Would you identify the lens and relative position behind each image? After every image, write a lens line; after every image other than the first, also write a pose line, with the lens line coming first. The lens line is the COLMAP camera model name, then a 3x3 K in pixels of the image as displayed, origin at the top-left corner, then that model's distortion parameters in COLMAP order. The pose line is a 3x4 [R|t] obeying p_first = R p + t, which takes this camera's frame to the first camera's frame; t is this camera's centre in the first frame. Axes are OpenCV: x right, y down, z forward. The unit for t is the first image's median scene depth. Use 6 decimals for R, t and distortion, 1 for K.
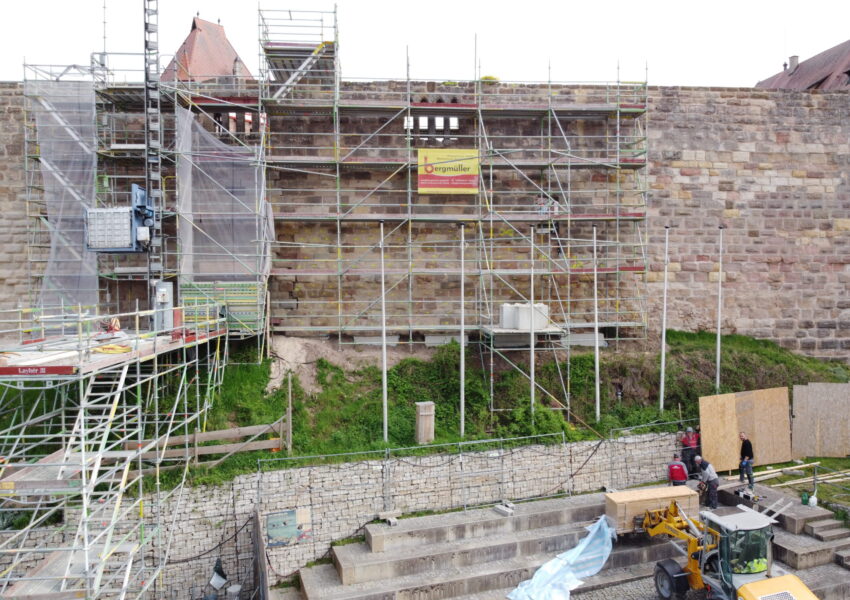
lens RADIAL K [[635.4, 0, 424.0], [0, 635.4, 296.3], [0, 0, 1]] dist [-0.003215, 0.004323]
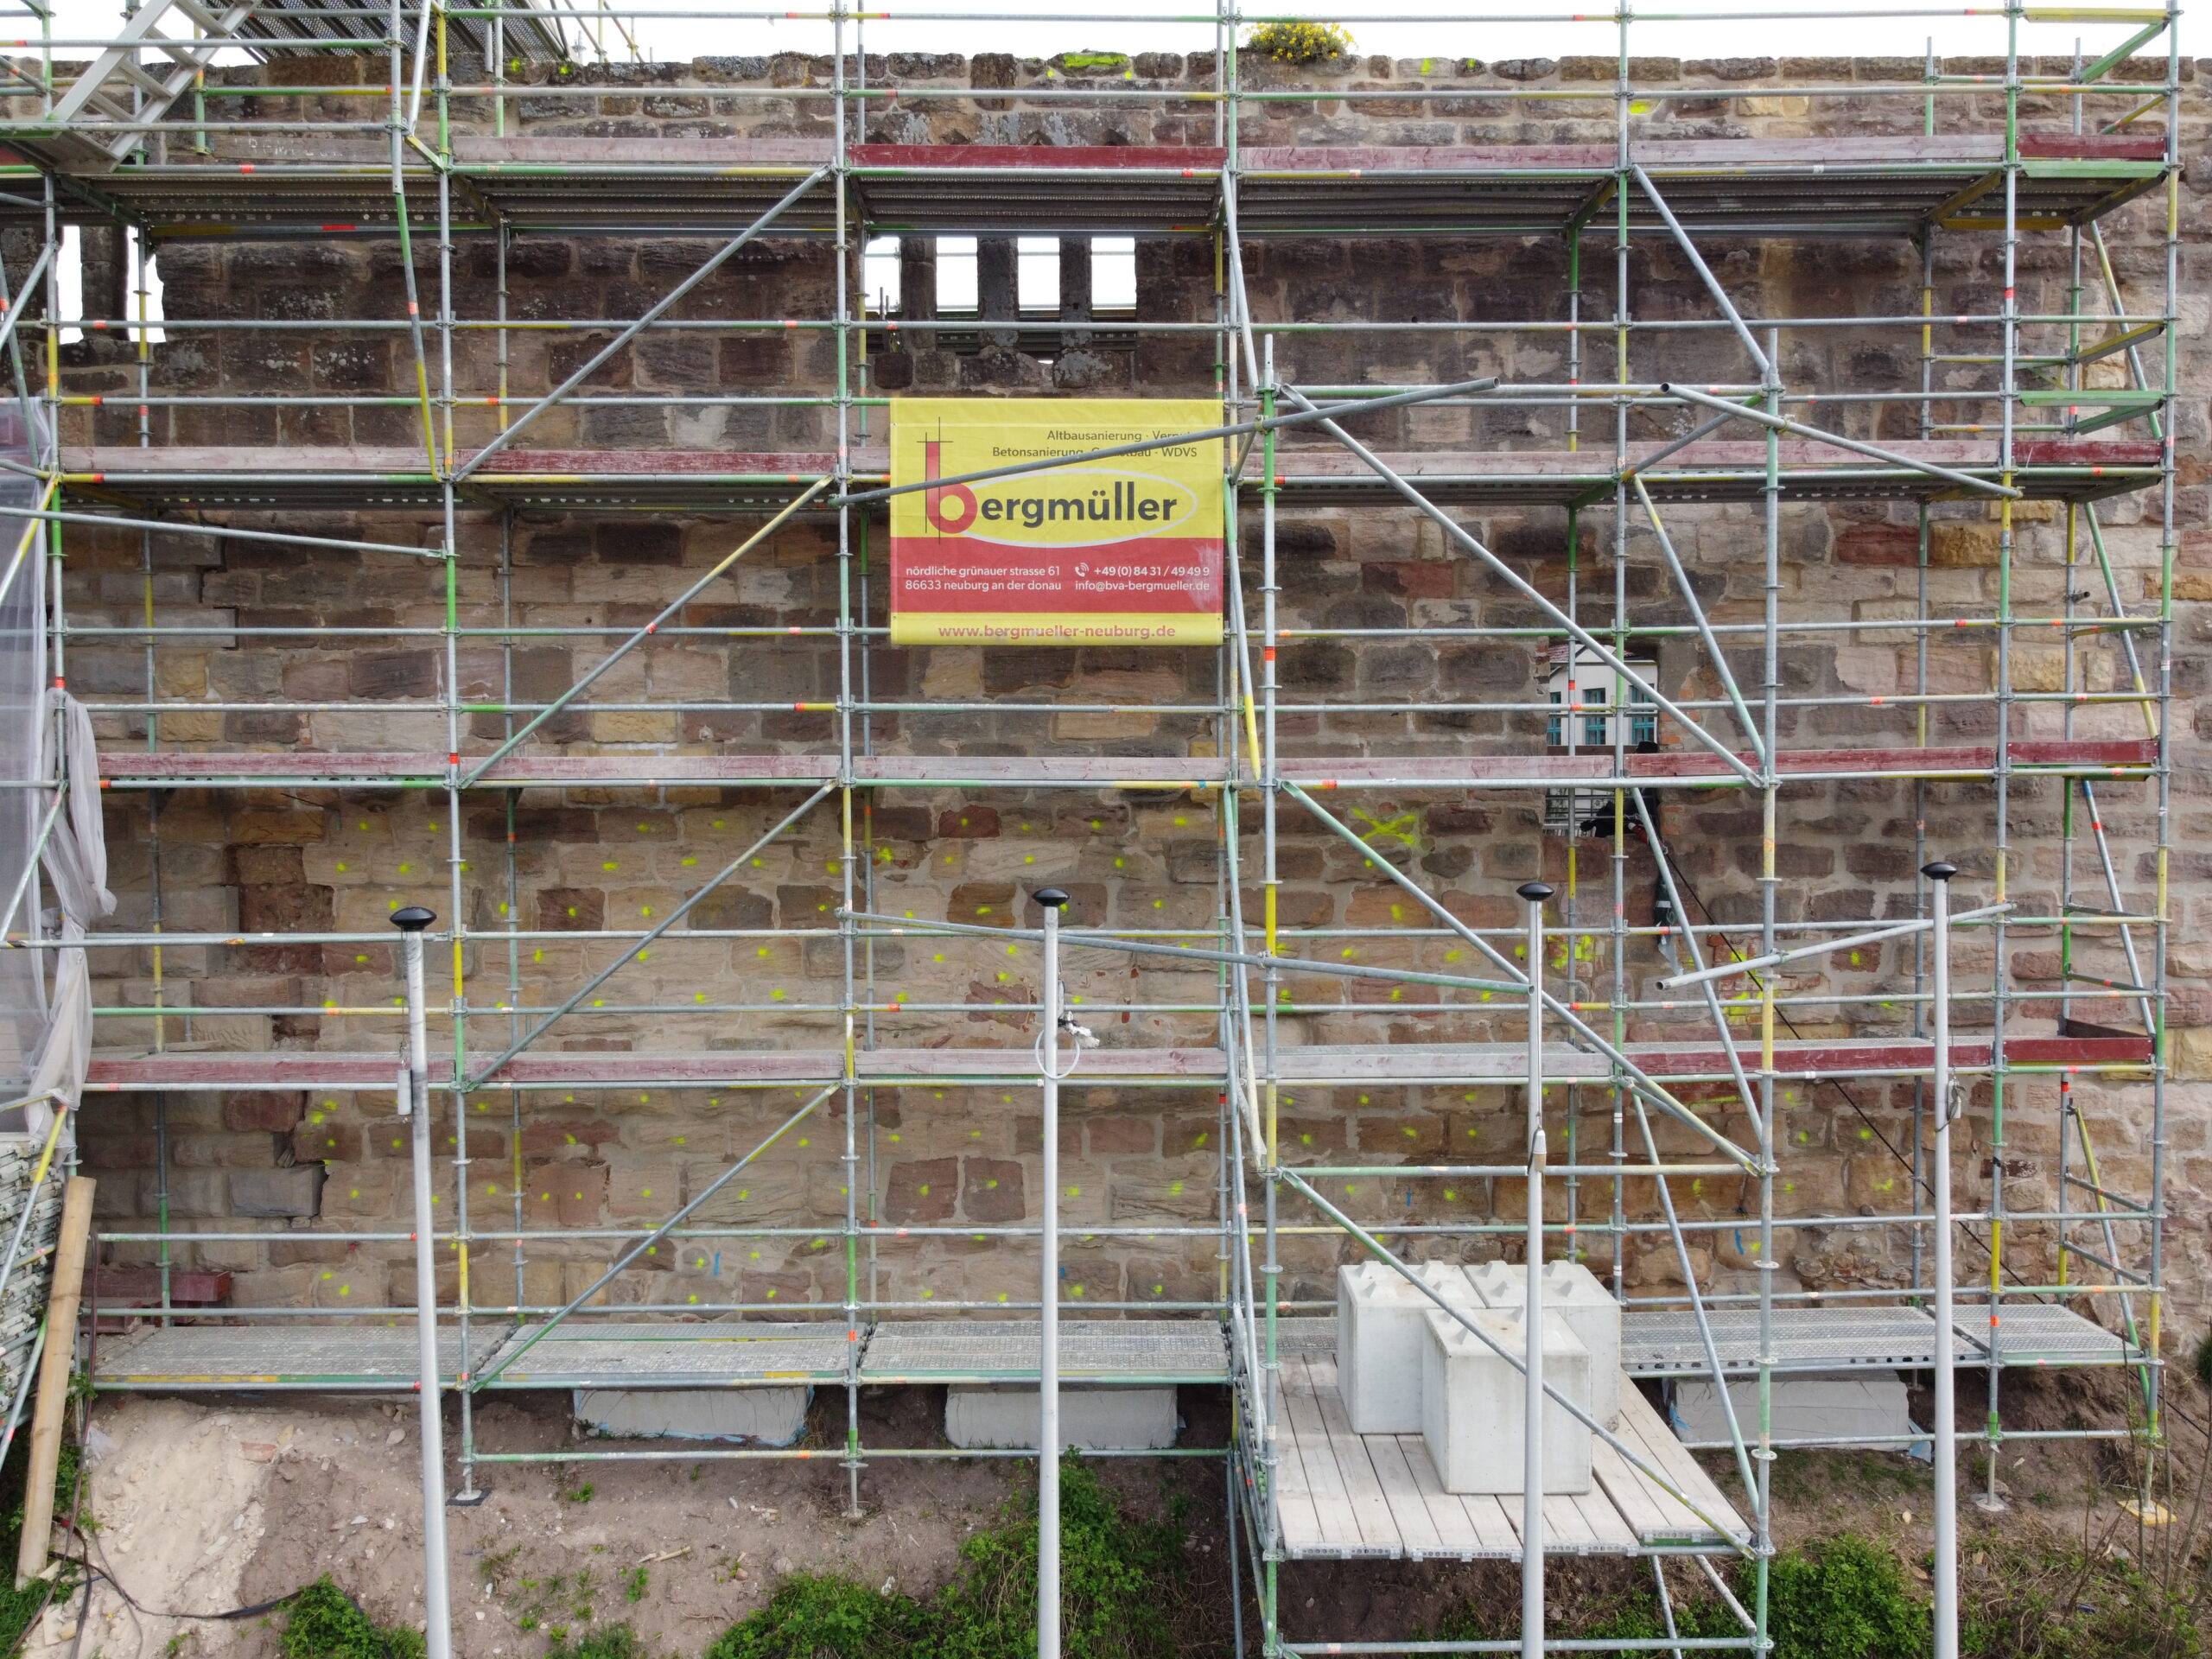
lens RADIAL K [[1698.6, 0, 1101.7], [0, 1698.6, 831.2], [0, 0, 1]] dist [0.007986, -0.009089]
pose [[0.998431, 0.002106, -0.055955, 0.073551], [-0.002249, 0.999994, -0.002496, -0.100190], [0.055949, 0.002618, 0.998430, 0.484634]]
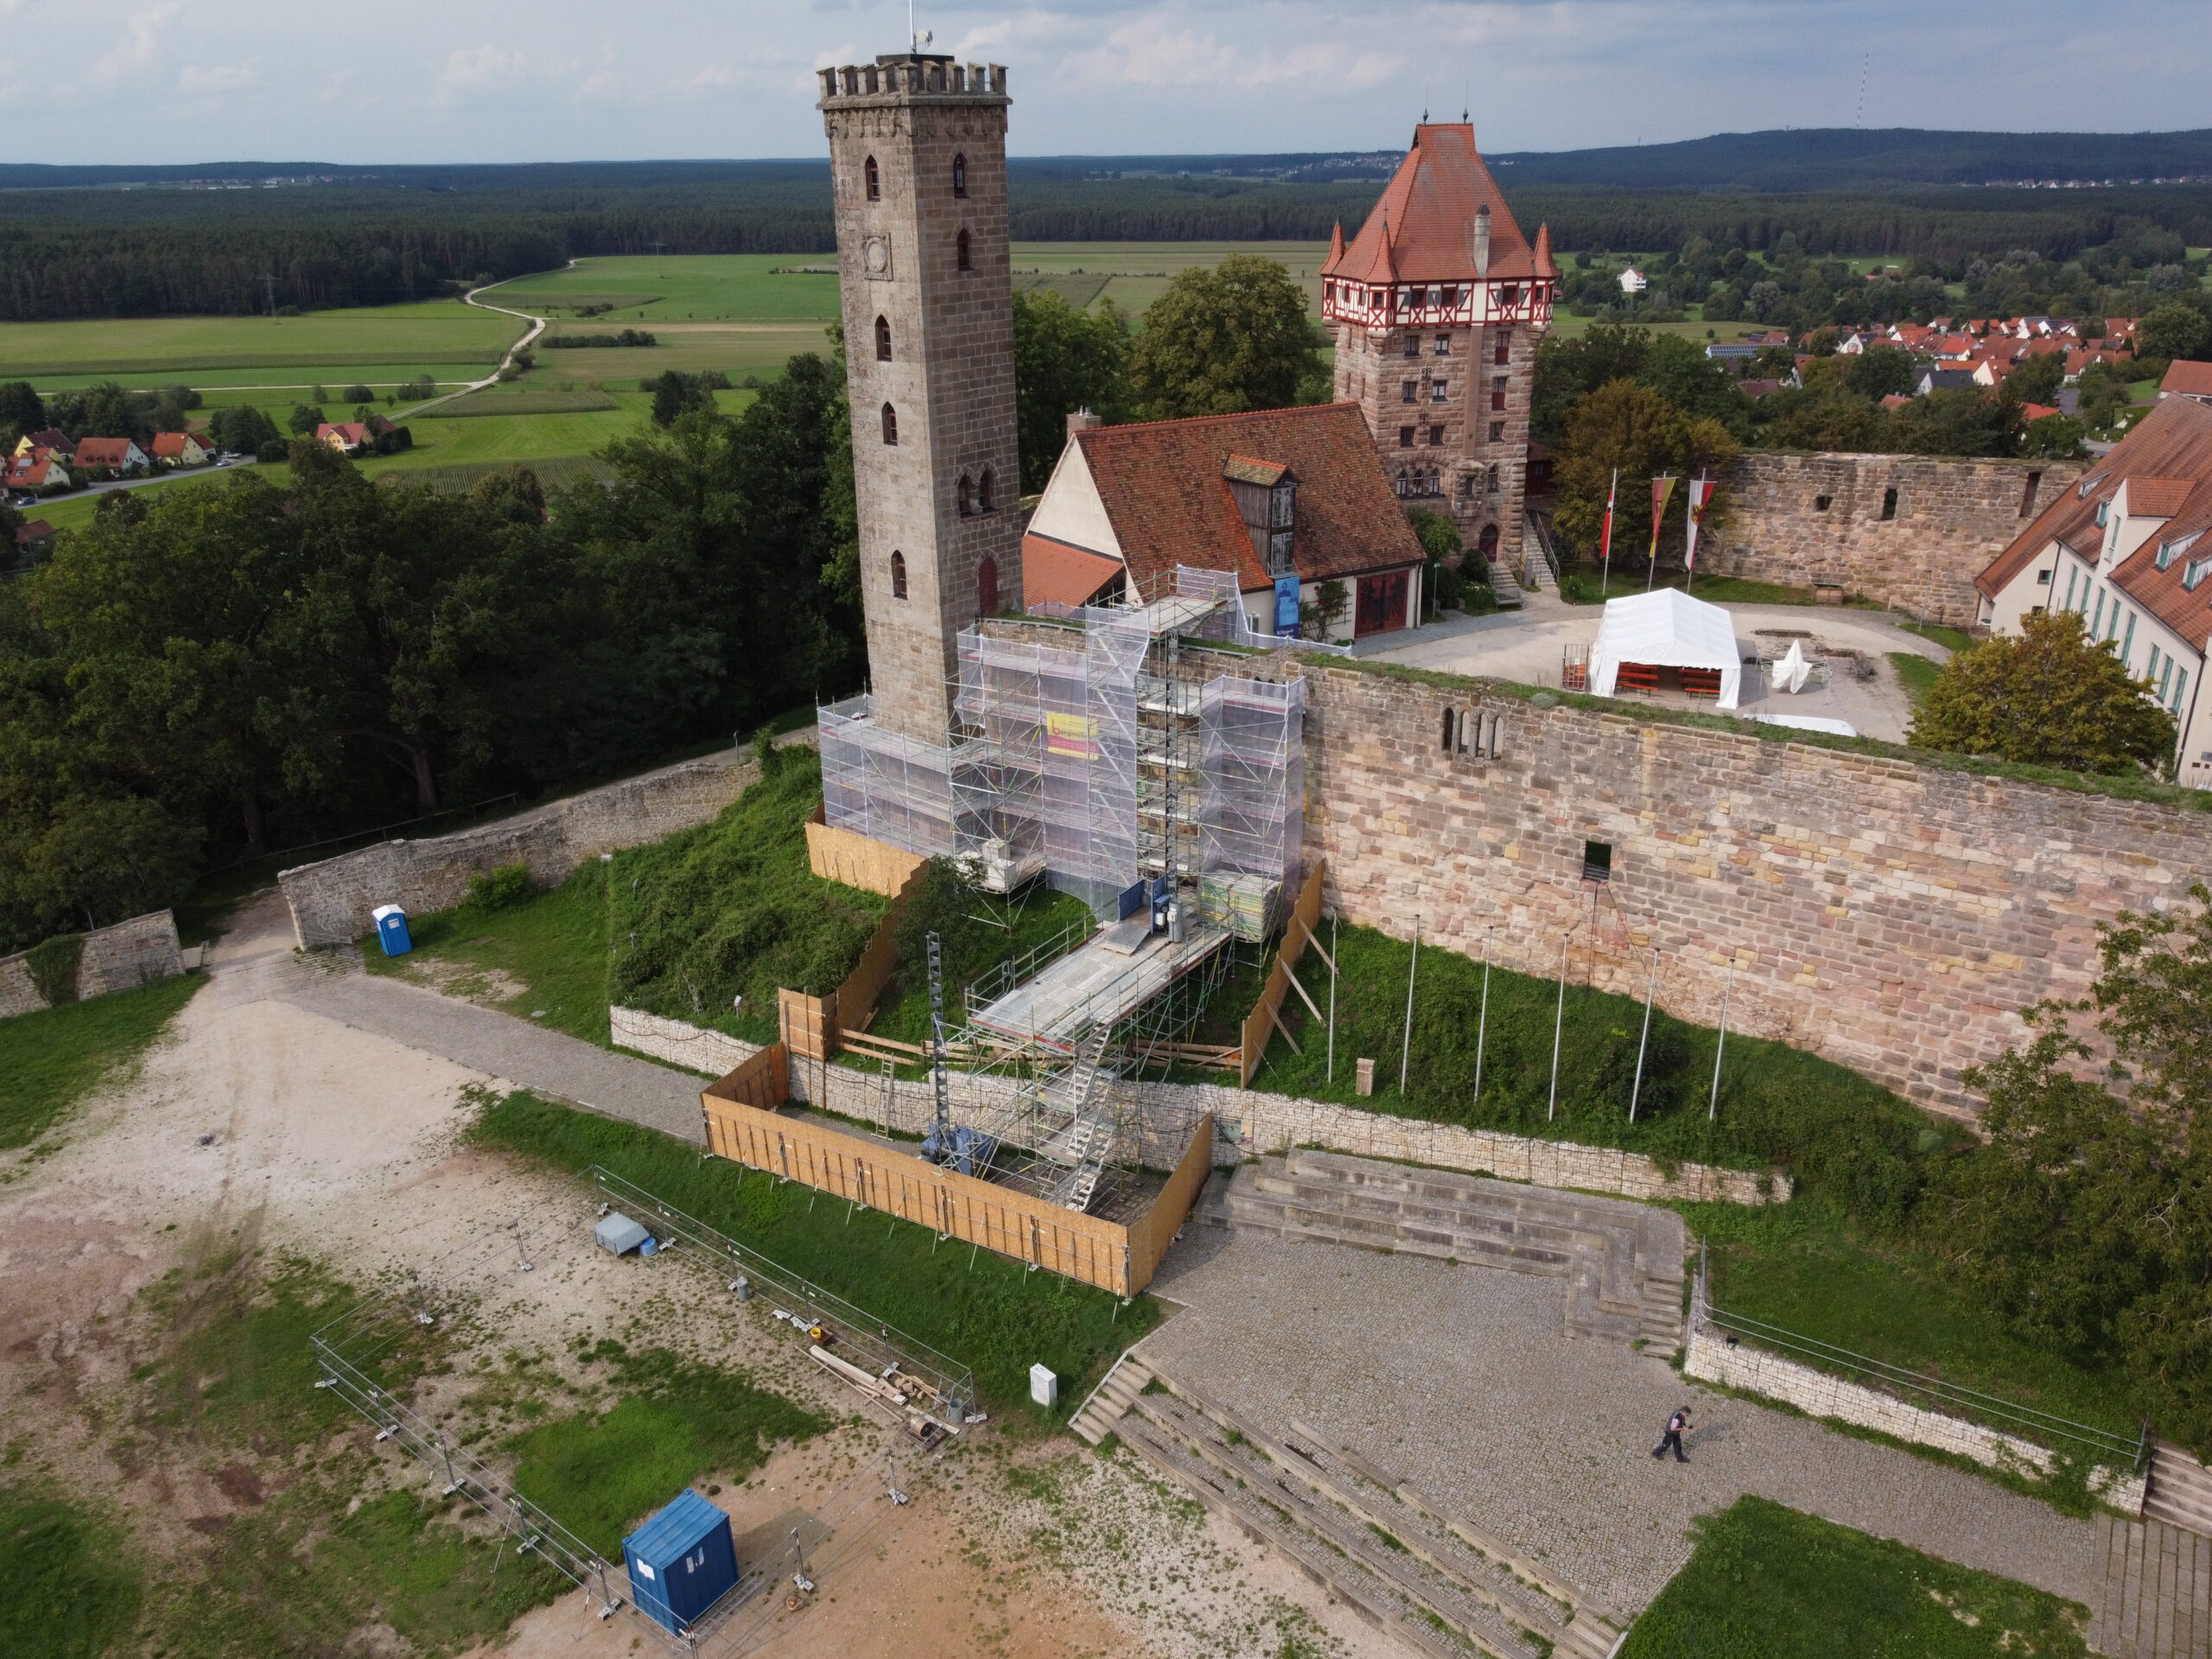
lens RADIAL K [[1698.6, 0, 1109.4], [0, 1698.6, 833.7], [0, 0, 1]] dist [0.007986, -0.009089]
pose [[0.801778, 0.225062, -0.553624, 0.905611], [-0.010663, 0.931618, 0.363283, -0.965671], [0.597527, -0.285369, 0.749350, -1.047865]]
